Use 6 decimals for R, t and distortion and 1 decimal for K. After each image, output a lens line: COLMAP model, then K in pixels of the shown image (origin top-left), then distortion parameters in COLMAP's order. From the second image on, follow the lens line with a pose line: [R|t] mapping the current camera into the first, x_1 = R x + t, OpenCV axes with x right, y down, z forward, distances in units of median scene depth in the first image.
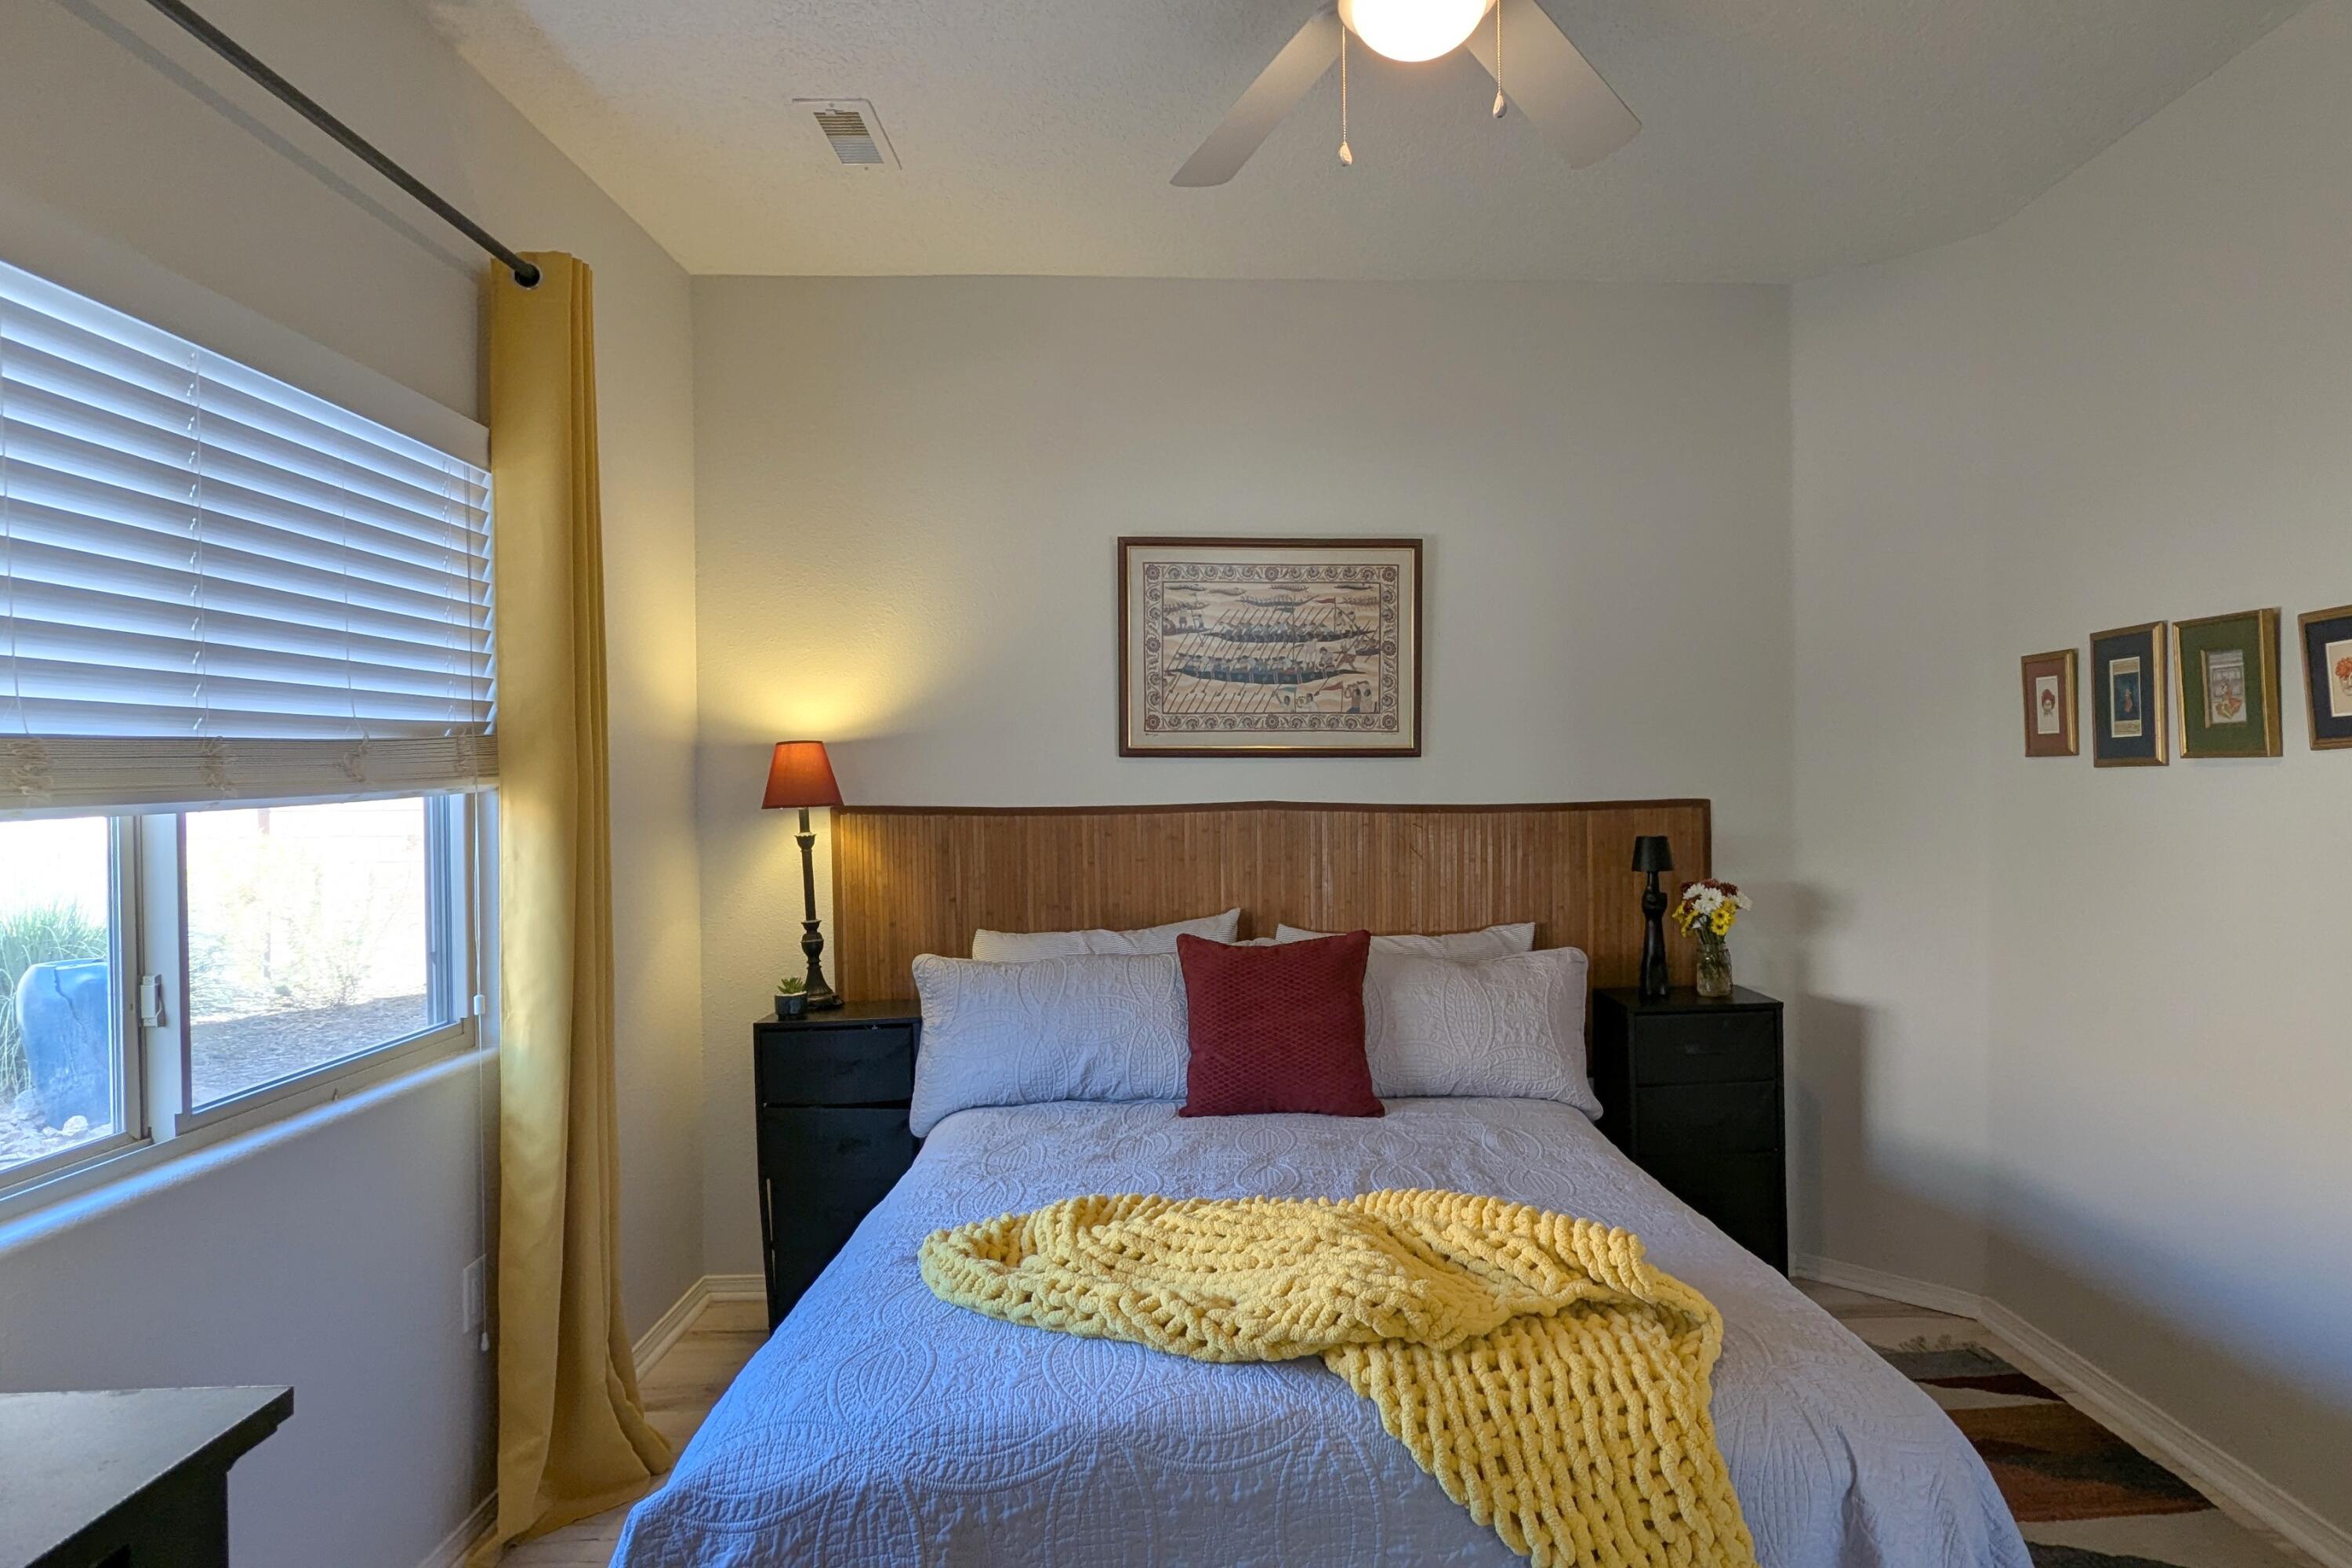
lens RADIAL K [[1327.3, 0, 1257.8], [0, 1327.3, 783.4], [0, 0, 1]] dist [-0.001405, -0.000017]
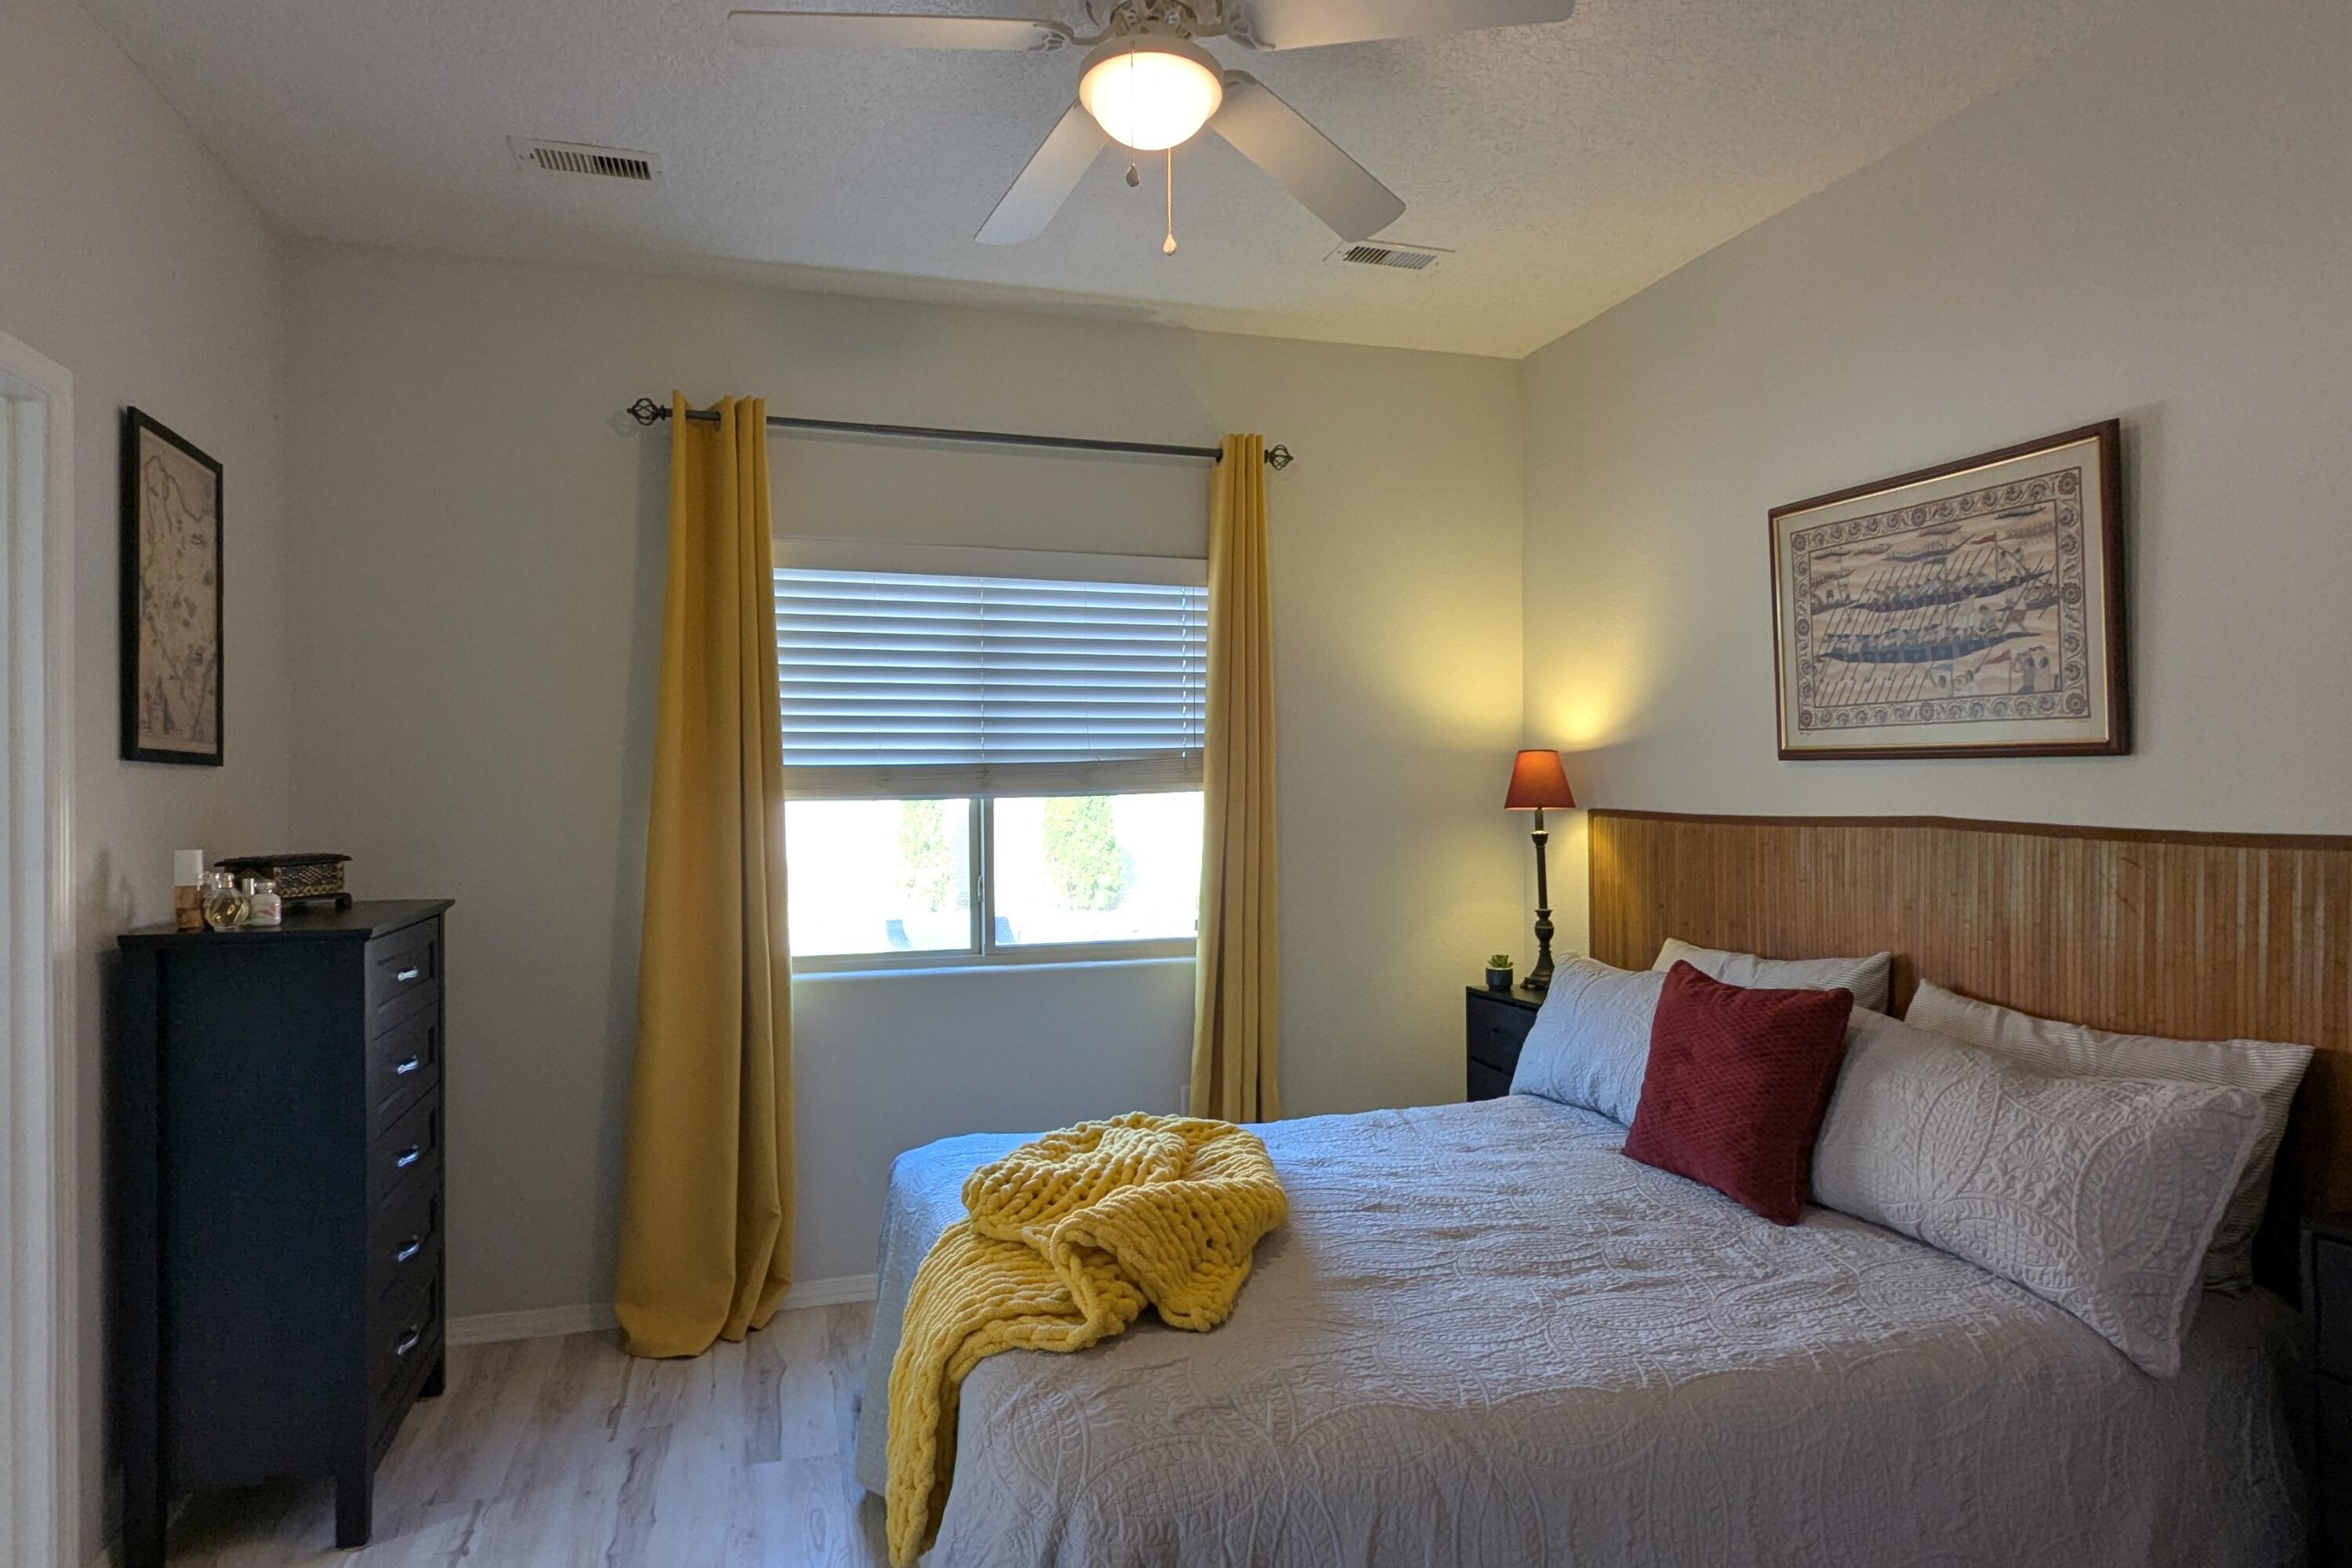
lens RADIAL K [[1294.3, 0, 1104.1], [0, 1294.3, 785.7], [0, 0, 1]] dist [-0.012487, 0.000971]
pose [[0.228033, 0.008226, -0.973619, 0.621986], [-0.001952, 0.999966, 0.007991, -0.008994], [0.973652, 0.000078, 0.228041, 0.376201]]
